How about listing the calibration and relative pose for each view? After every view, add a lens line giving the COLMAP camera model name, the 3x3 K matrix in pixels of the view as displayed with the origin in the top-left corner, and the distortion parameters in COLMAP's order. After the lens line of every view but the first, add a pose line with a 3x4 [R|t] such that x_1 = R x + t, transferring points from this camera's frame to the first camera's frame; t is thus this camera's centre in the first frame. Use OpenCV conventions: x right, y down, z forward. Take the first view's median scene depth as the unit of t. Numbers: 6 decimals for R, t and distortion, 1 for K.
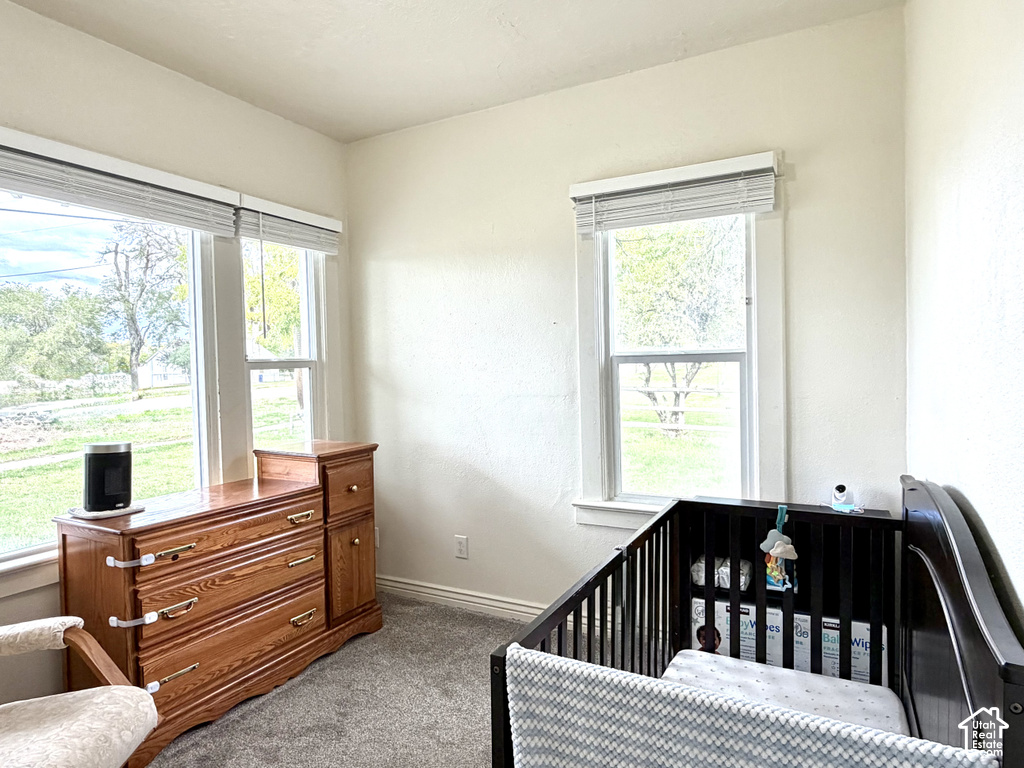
lens RADIAL K [[616.4, 0, 512.0], [0, 616.4, 384.0], [0, 0, 1]] dist [-0.001449, 0.001450]
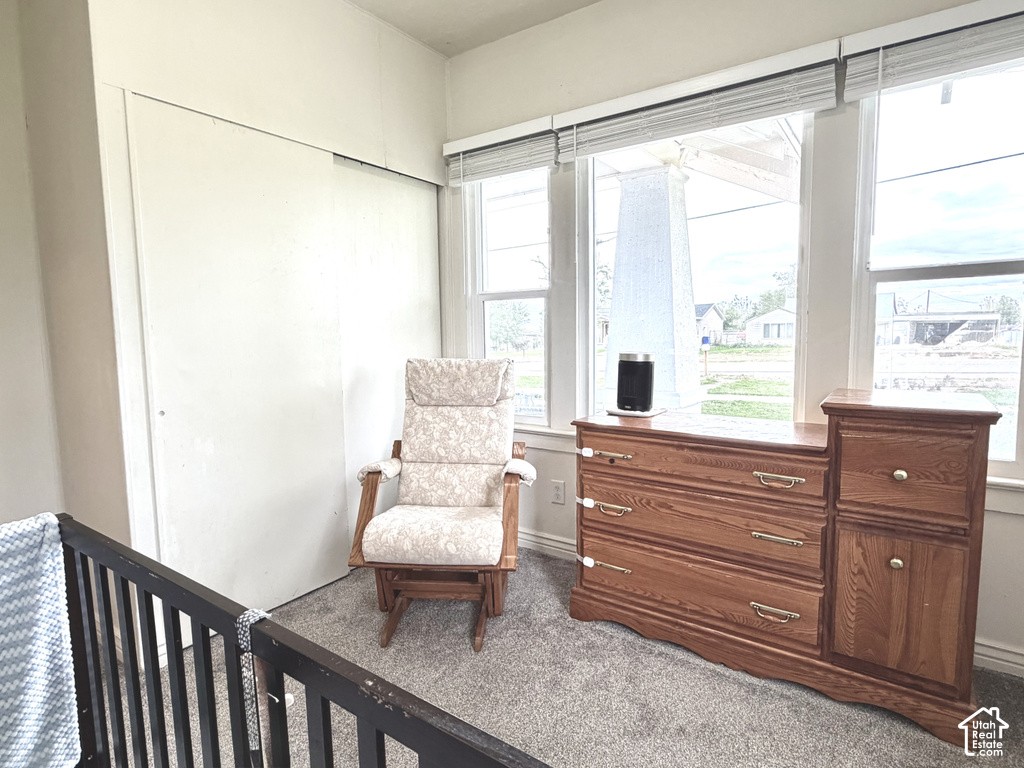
lens RADIAL K [[541.4, 0, 512.0], [0, 541.4, 384.0], [0, 0, 1]] dist [0.004291, 0.000342]
pose [[-0.112025, 0.117145, -0.986776, 0.330221], [-0.019313, 0.992583, 0.120027, 0.032683], [0.993518, 0.032504, -0.108931, 0.787582]]
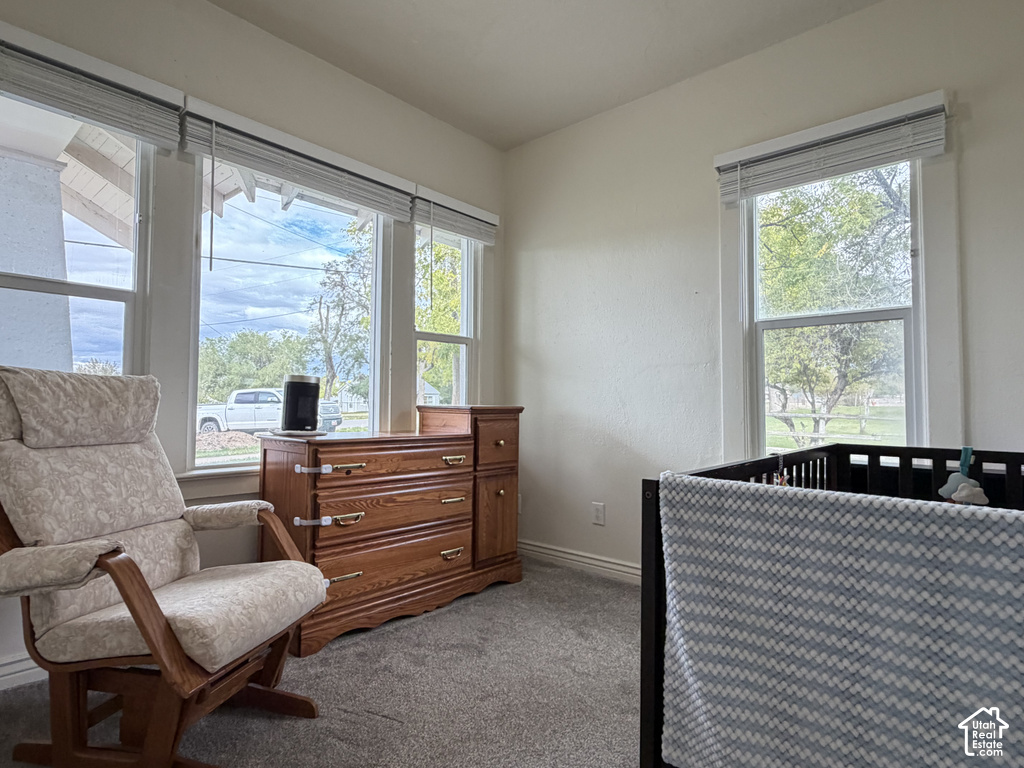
lens RADIAL K [[558.1, 0, 512.0], [0, 558.1, 384.0], [0, 0, 1]] dist [-0.000239, 0.000527]
pose [[0.972849, 0.020156, -0.230560, -0.014496], [-0.036098, 0.997223, -0.065135, 0.148564], [0.228607, 0.071689, 0.970876, 0.045888]]
